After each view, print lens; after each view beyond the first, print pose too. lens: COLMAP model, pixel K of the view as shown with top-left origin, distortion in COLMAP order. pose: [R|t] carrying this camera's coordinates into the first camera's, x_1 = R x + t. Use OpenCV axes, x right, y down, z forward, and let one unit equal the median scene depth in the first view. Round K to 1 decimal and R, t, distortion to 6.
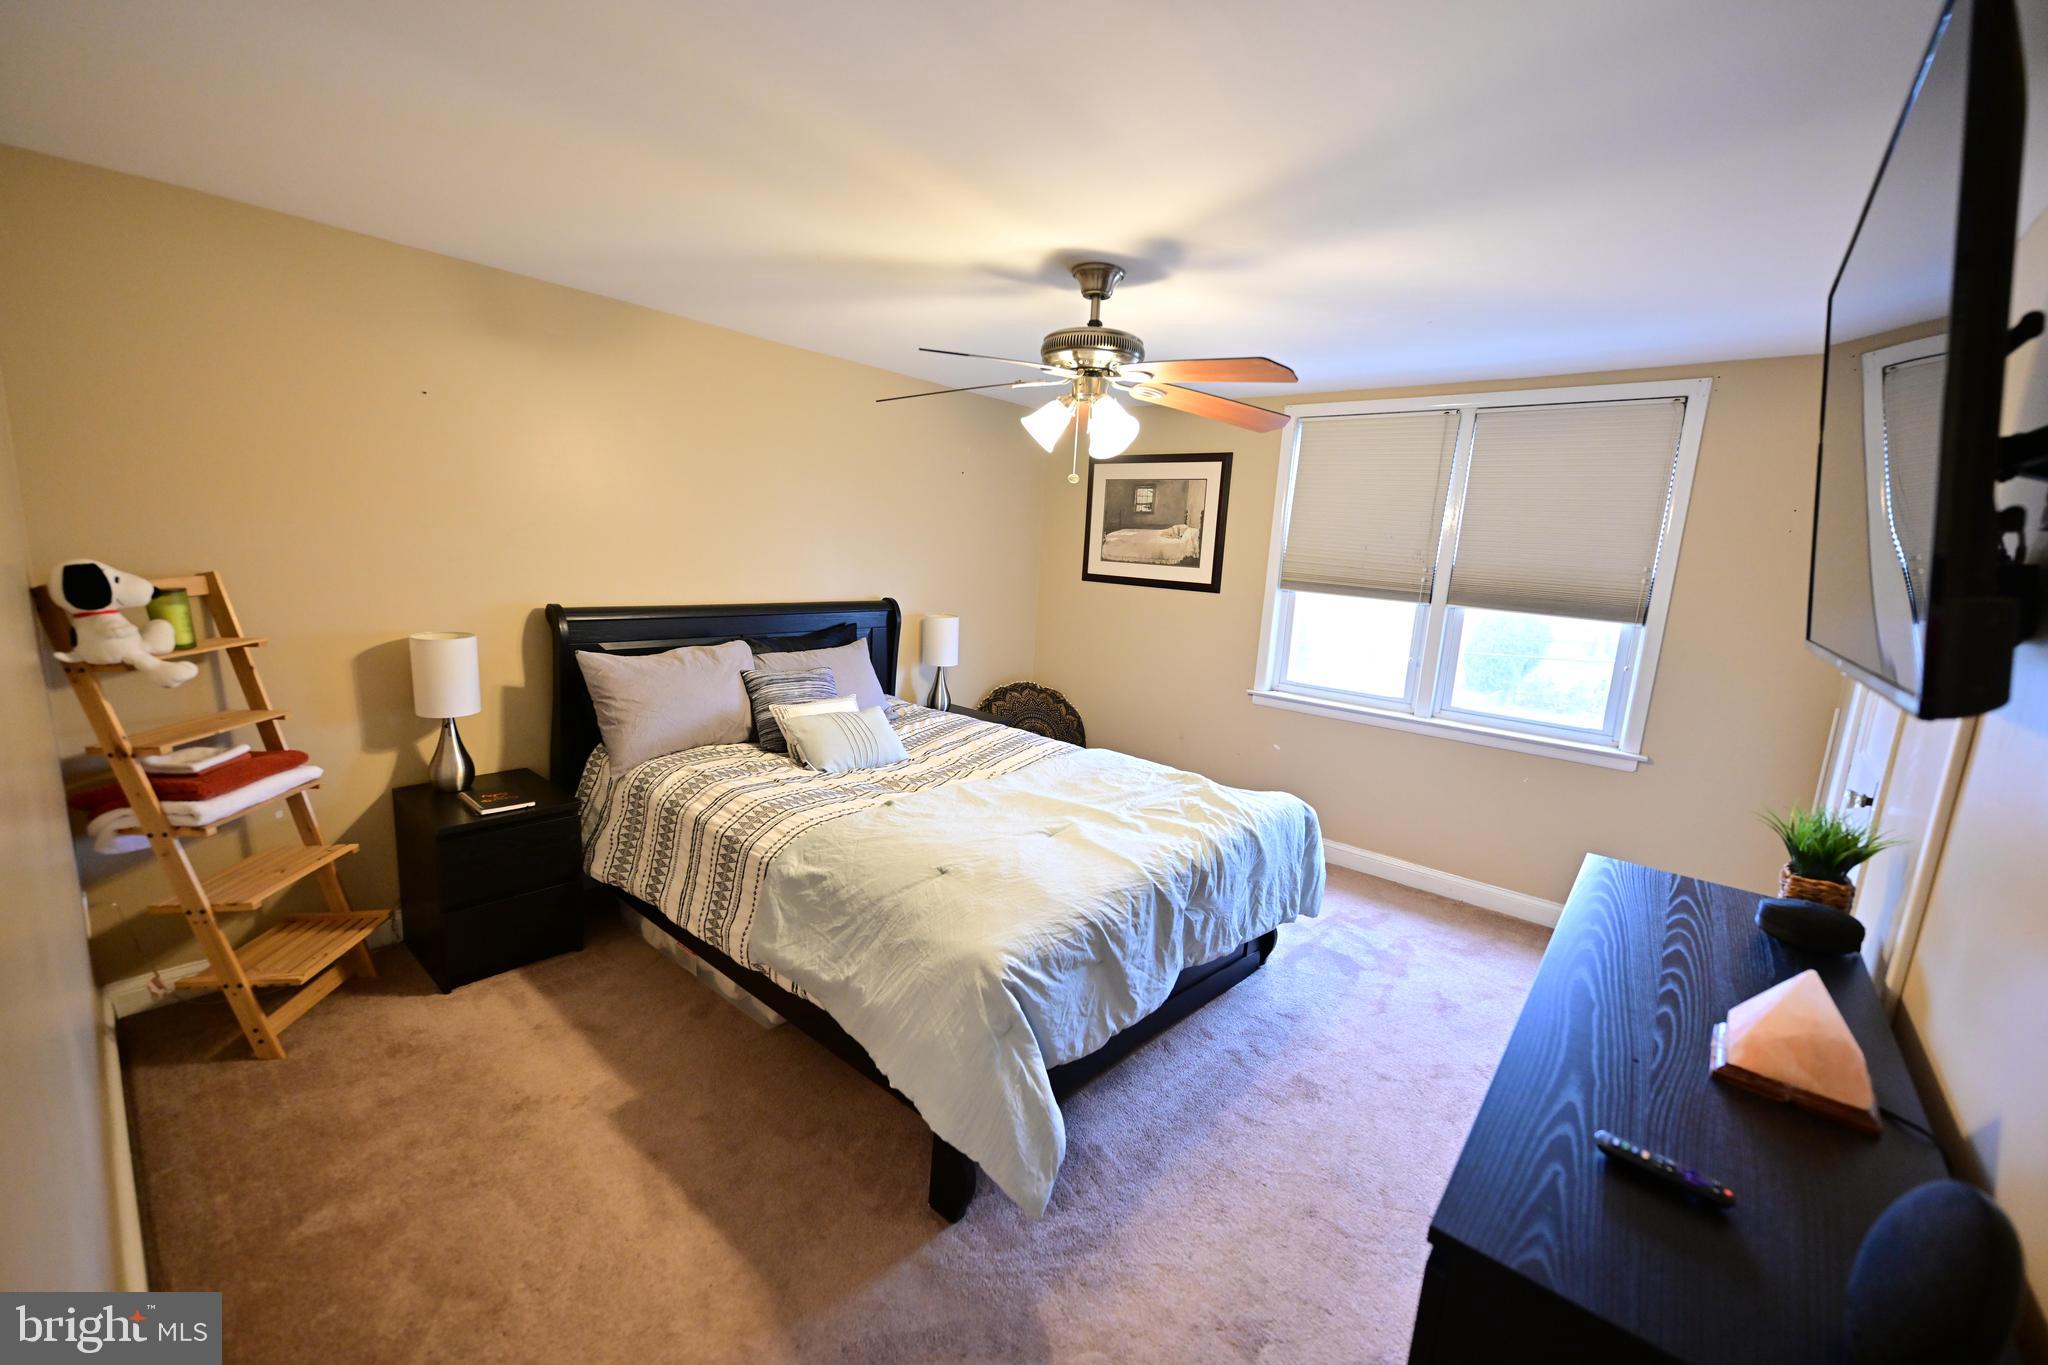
lens RADIAL K [[816.8, 0, 1007.9], [0, 816.8, 690.9], [0, 0, 1]] dist [-0.000725, -0.000153]
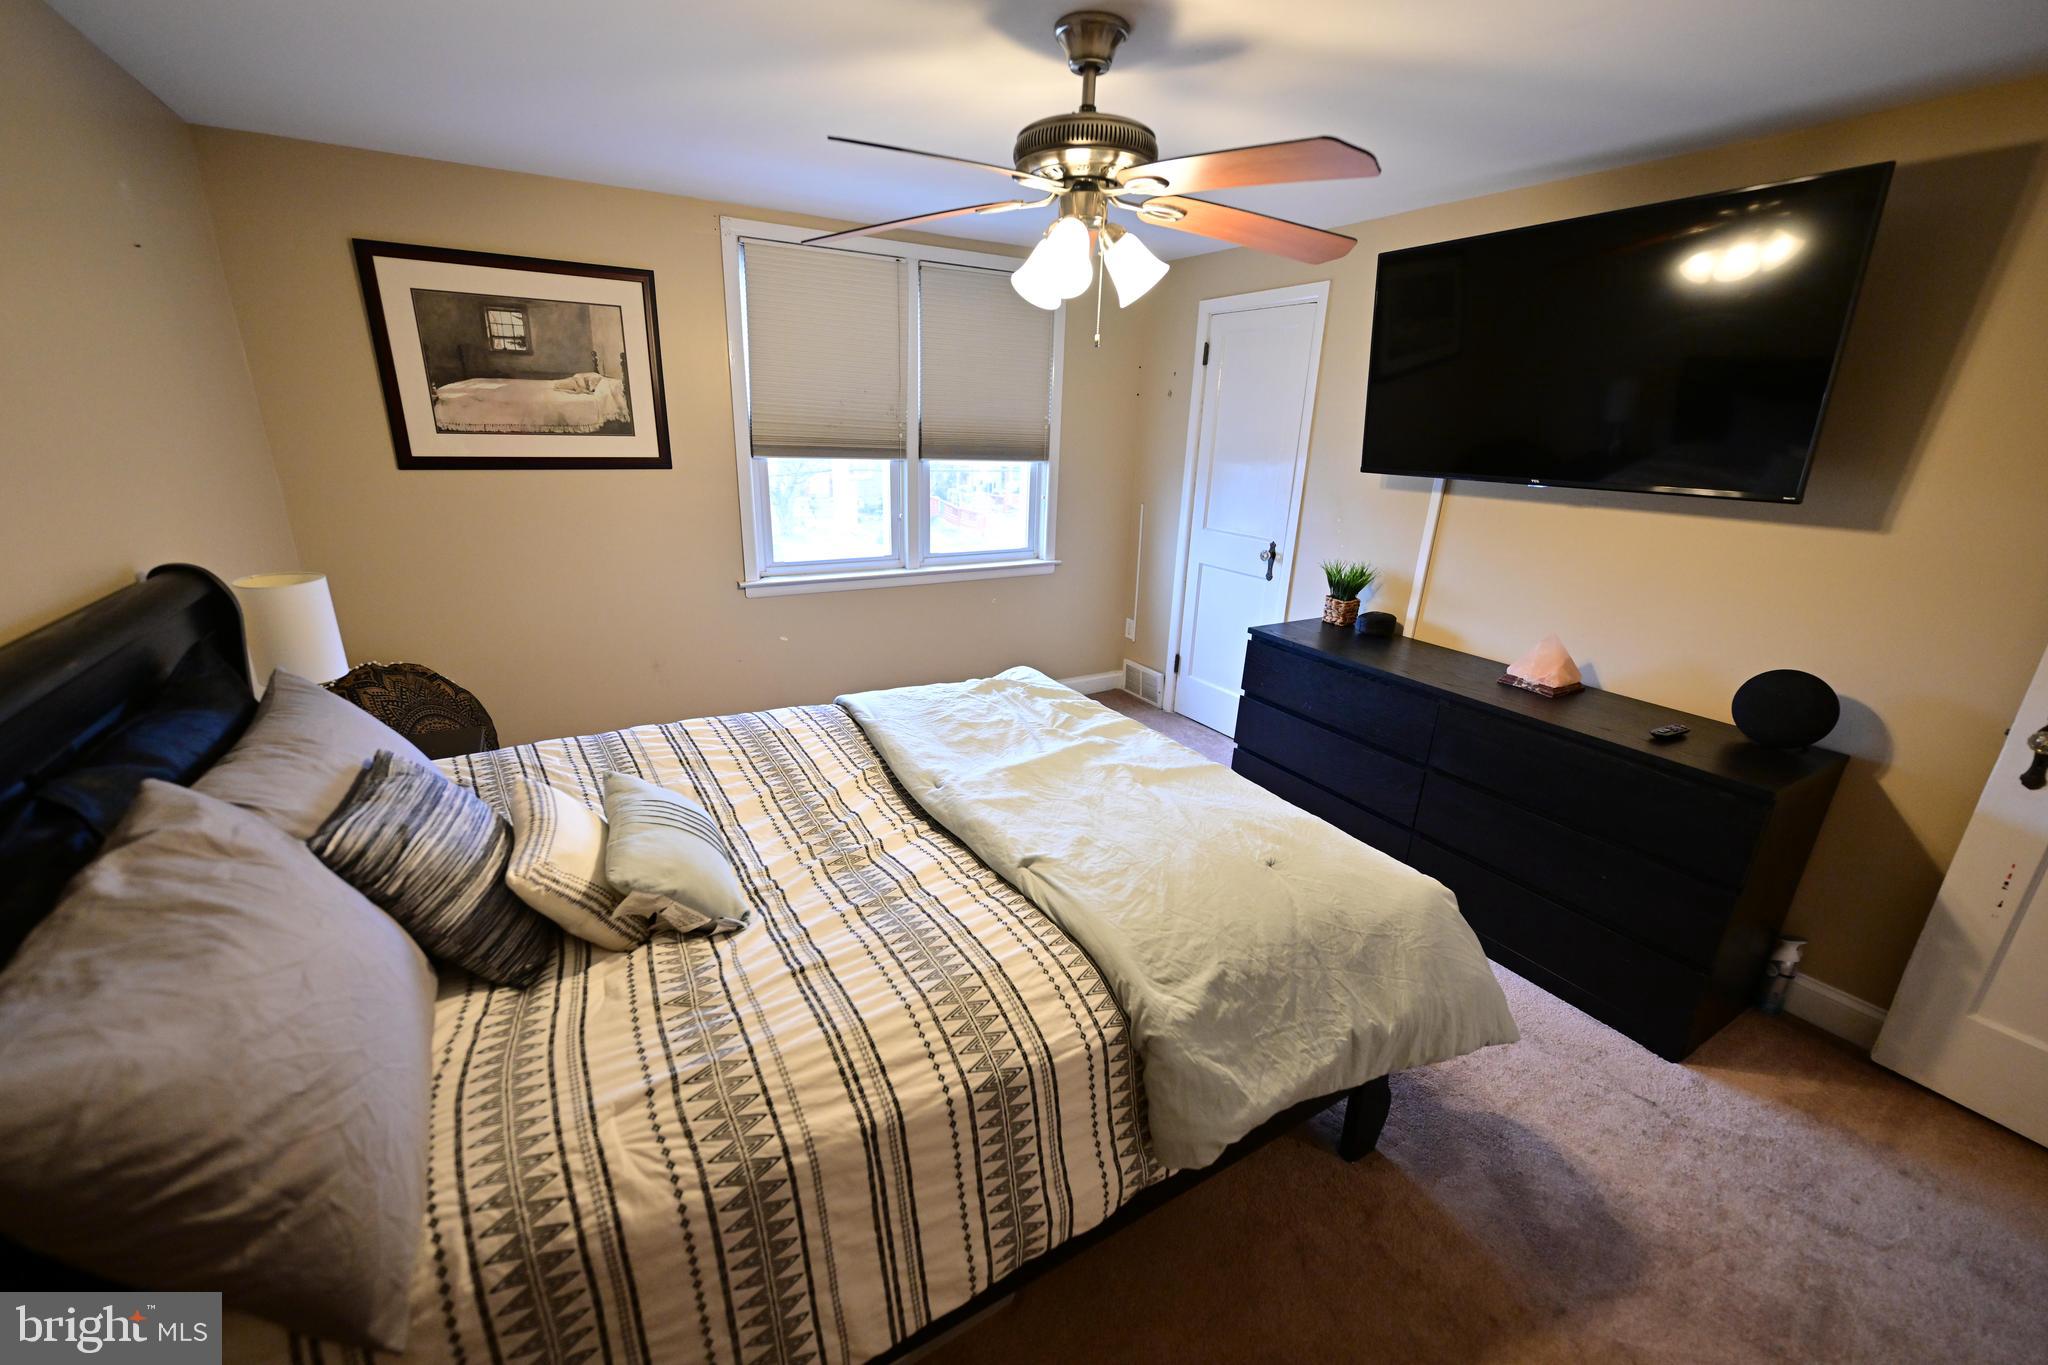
lens RADIAL K [[816.8, 0, 1012.2], [0, 816.8, 690.4], [0, 0, 1]] dist [-0.000725, -0.000153]
pose [[0.317771, -0.344126, 0.883515, -0.405639], [0.162465, 0.937794, 0.306834, -0.114055], [-0.934145, 0.046037, 0.353913, 0.468575]]
